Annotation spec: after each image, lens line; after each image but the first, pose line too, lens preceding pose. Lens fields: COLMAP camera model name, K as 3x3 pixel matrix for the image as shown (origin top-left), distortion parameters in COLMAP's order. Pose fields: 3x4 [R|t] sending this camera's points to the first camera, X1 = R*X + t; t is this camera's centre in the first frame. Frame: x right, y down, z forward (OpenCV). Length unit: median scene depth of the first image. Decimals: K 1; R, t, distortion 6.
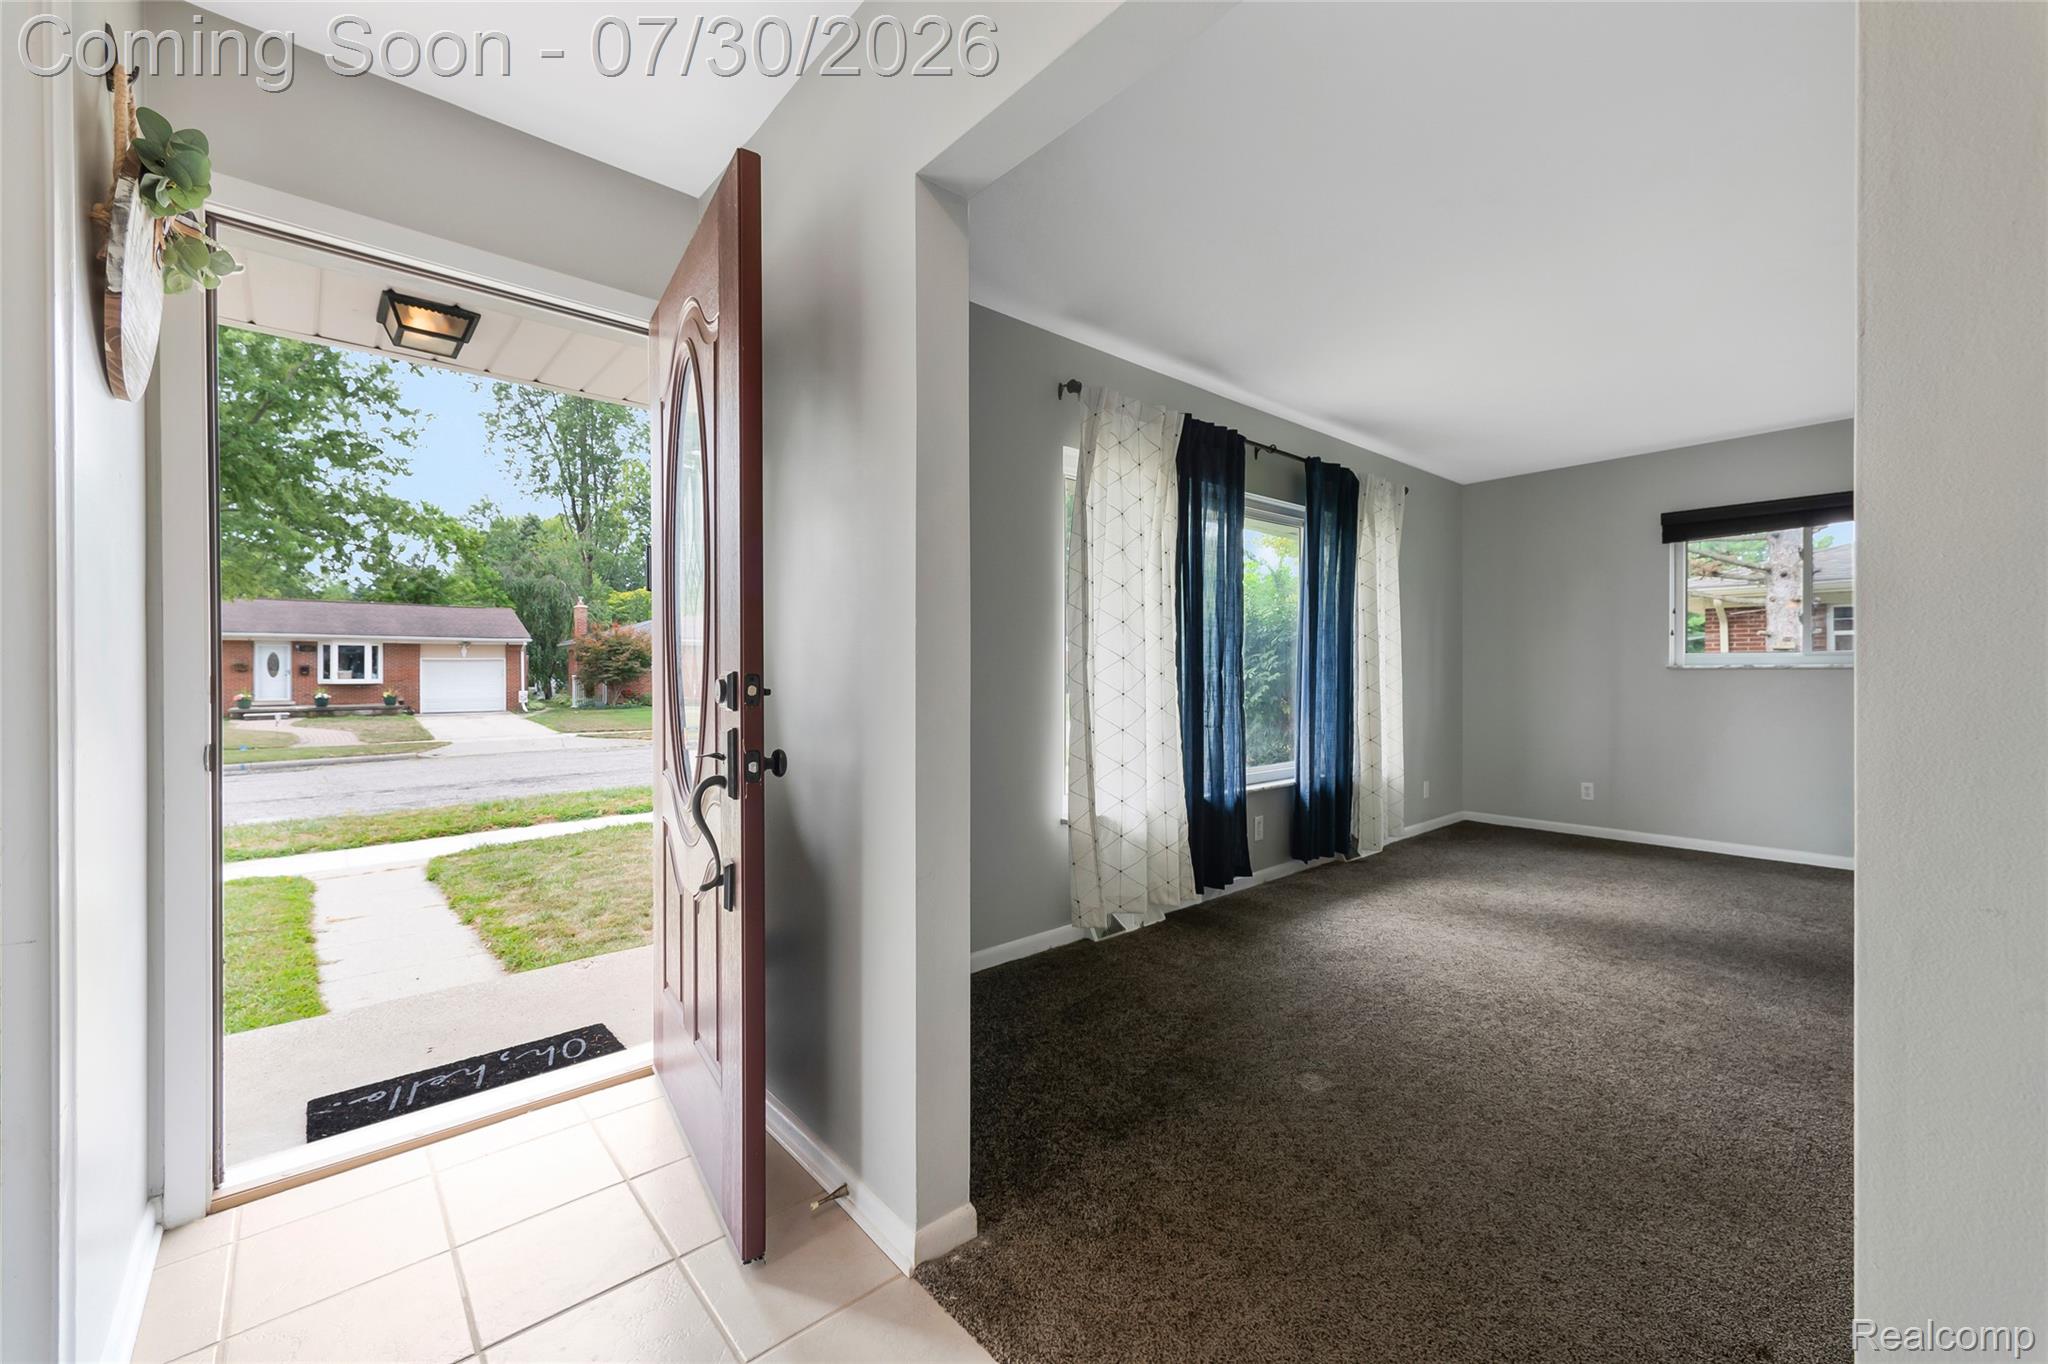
lens RADIAL K [[830.8, 0, 1027.8], [0, 830.8, 666.1], [0, 0, 1]] dist [0.021036, -0.000261]
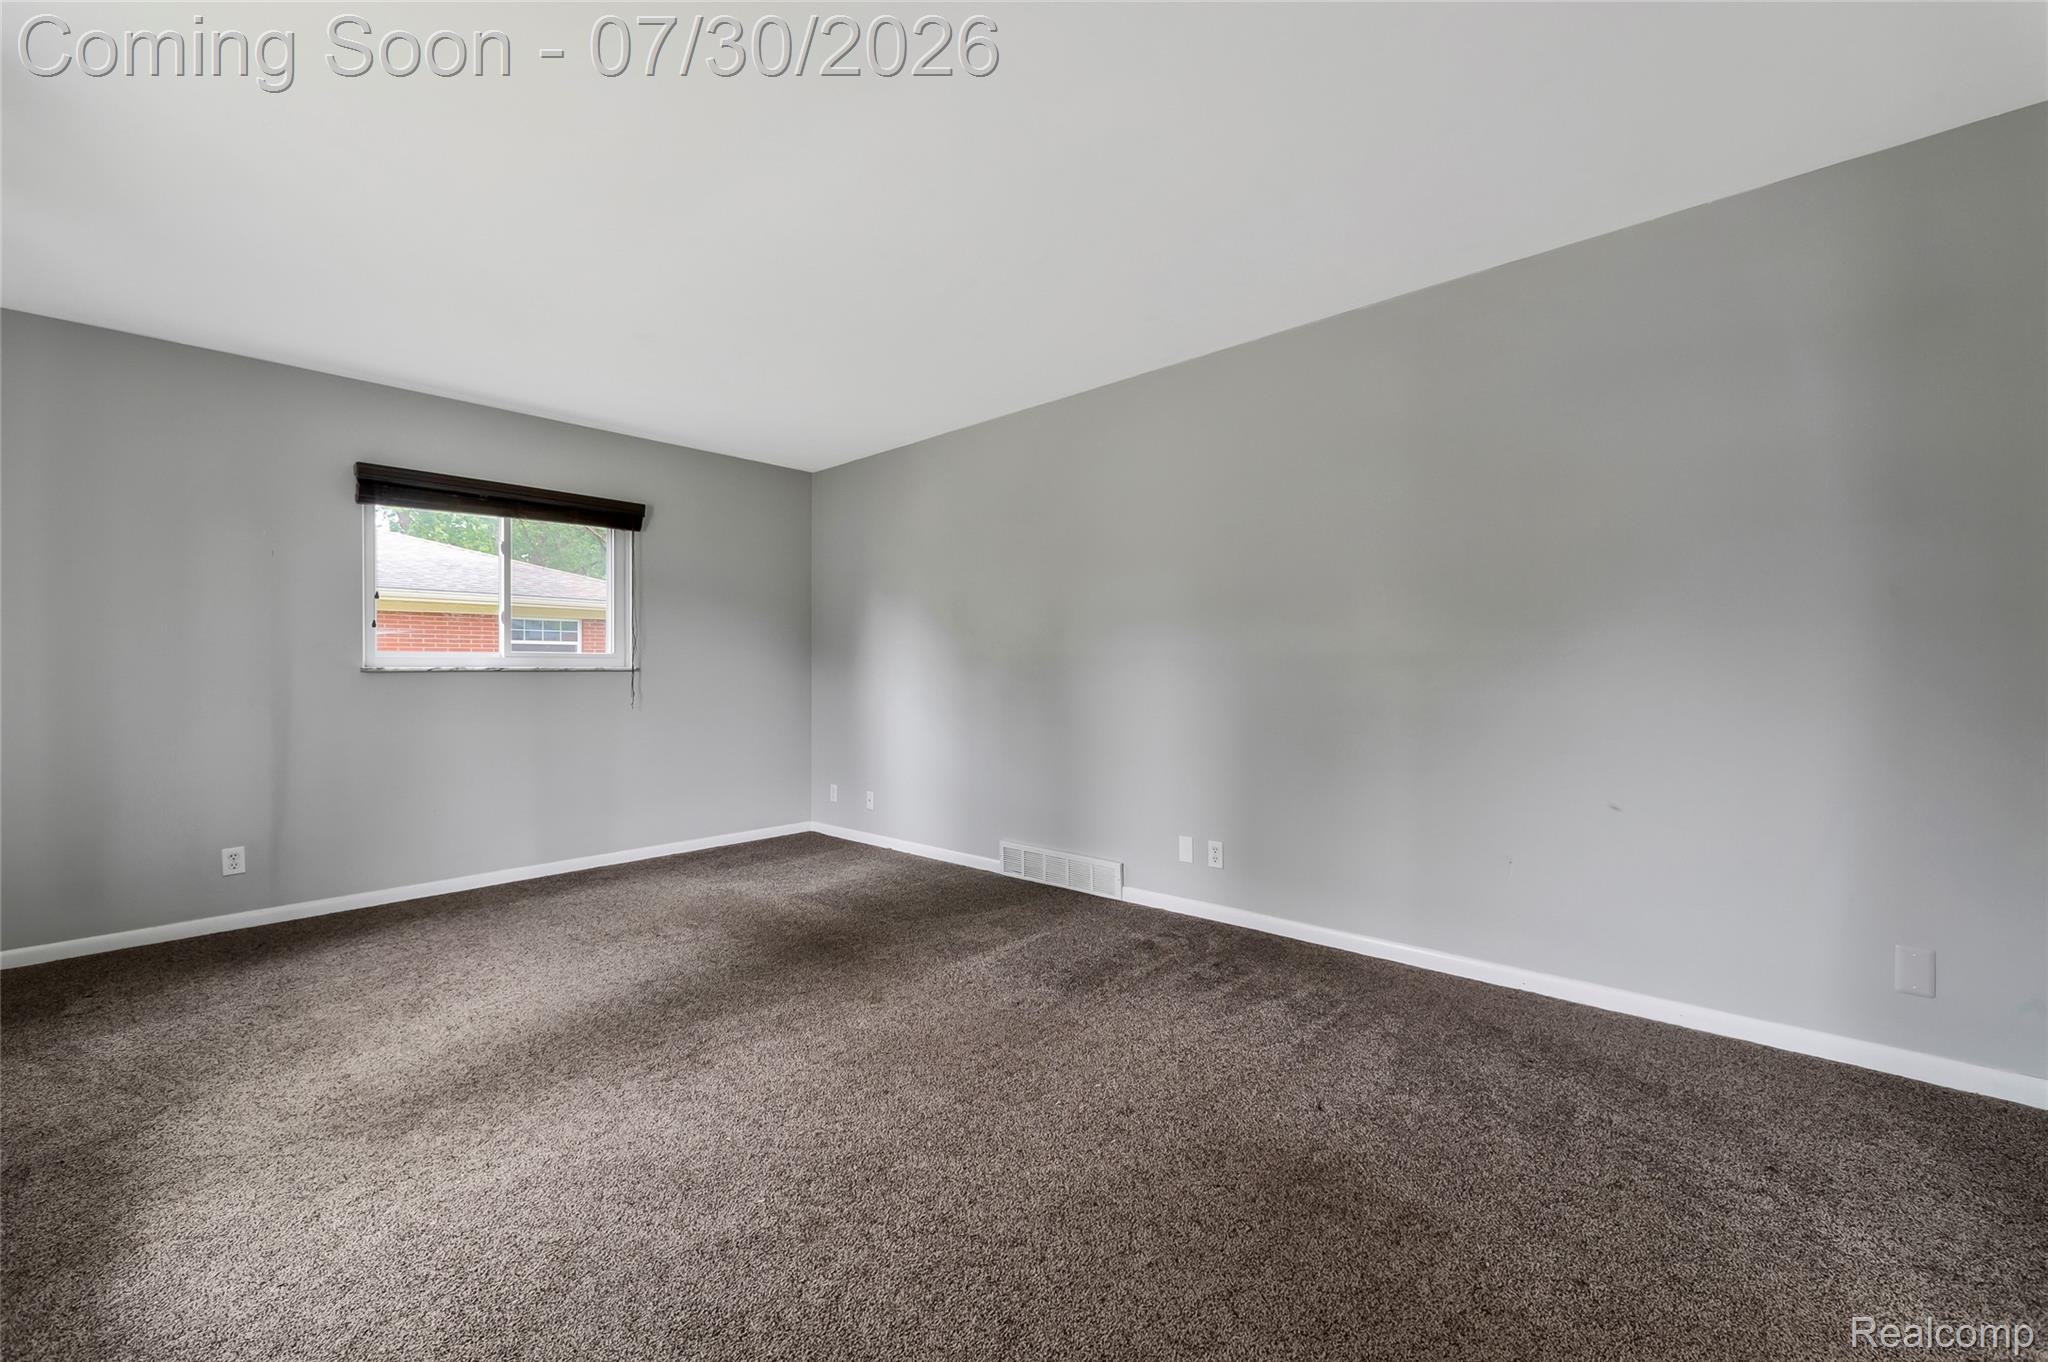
lens RADIAL K [[813.9, 0, 1036.3], [0, 813.9, 679.4], [0, 0, 1]] dist [0.008579, 0.000457]
pose [[-0.104706, -0.006772, 0.994480, -0.037326], [0.002409, 0.999972, 0.007063, 0.010096], [-0.994500, 0.003135, -0.104687, 0.676624]]
